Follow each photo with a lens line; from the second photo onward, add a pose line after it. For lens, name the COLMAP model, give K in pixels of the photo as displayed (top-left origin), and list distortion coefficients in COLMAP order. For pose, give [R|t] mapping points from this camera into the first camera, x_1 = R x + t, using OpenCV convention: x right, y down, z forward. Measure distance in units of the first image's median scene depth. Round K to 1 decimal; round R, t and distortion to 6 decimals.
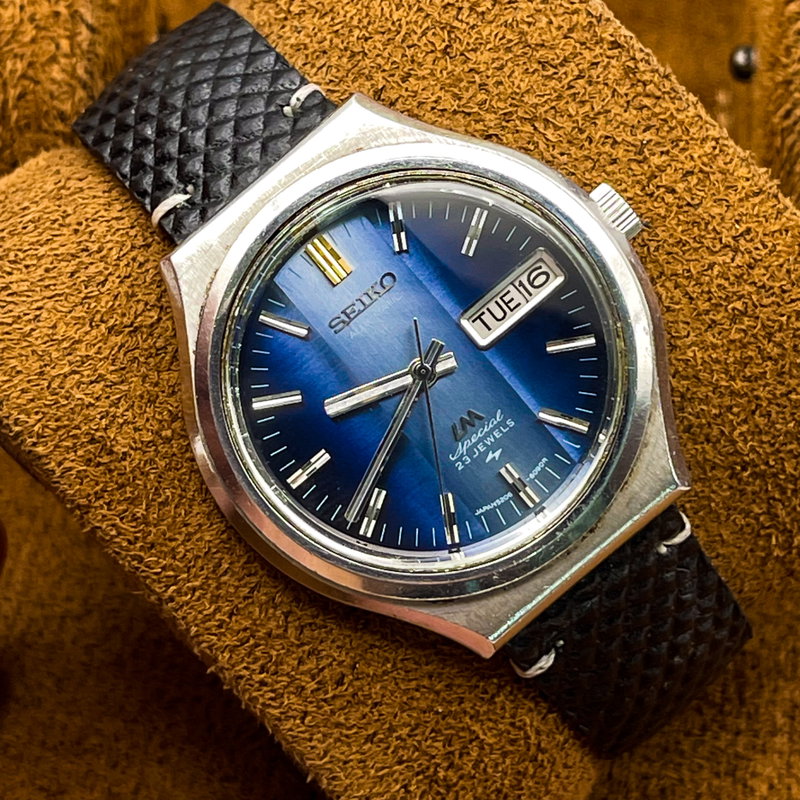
lens RADIAL K [[3211.1, 0, 400.0], [0, 3211.1, 400.0], [0, 0, 1]] dist [-0.087926, 0.036736]
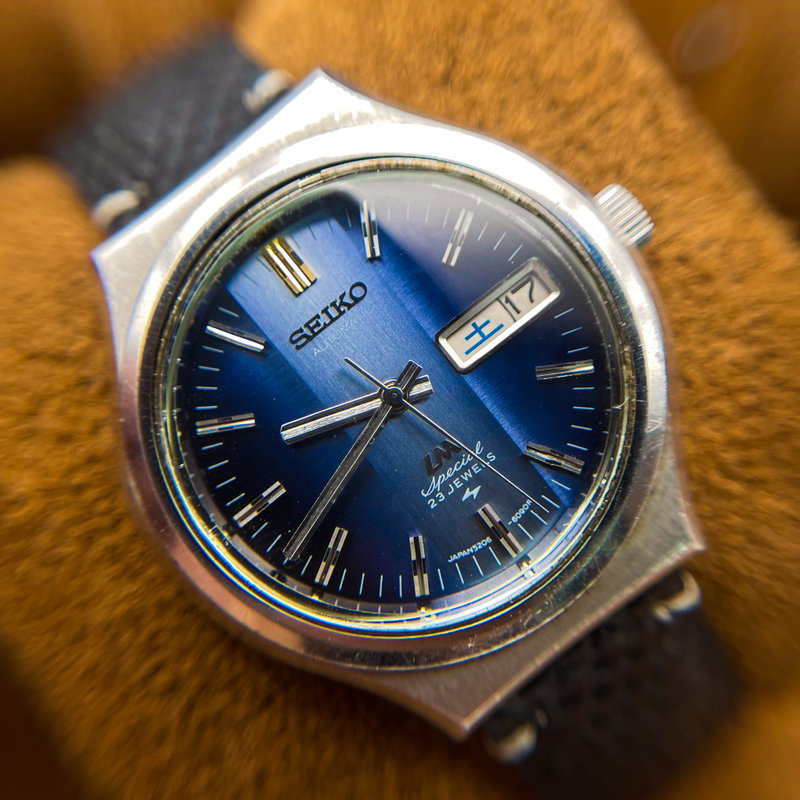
lens RADIAL K [[866.7, 0, 396.0], [0, 866.7, 386.2], [0, 0, 1]] dist [0.231764, 0.012940]
pose [[0.999362, 0.030898, -0.017916, 0.011878], [-0.030242, 0.998903, 0.035763, -0.020111], [0.019001, -0.035198, 0.999200, 0.762609]]
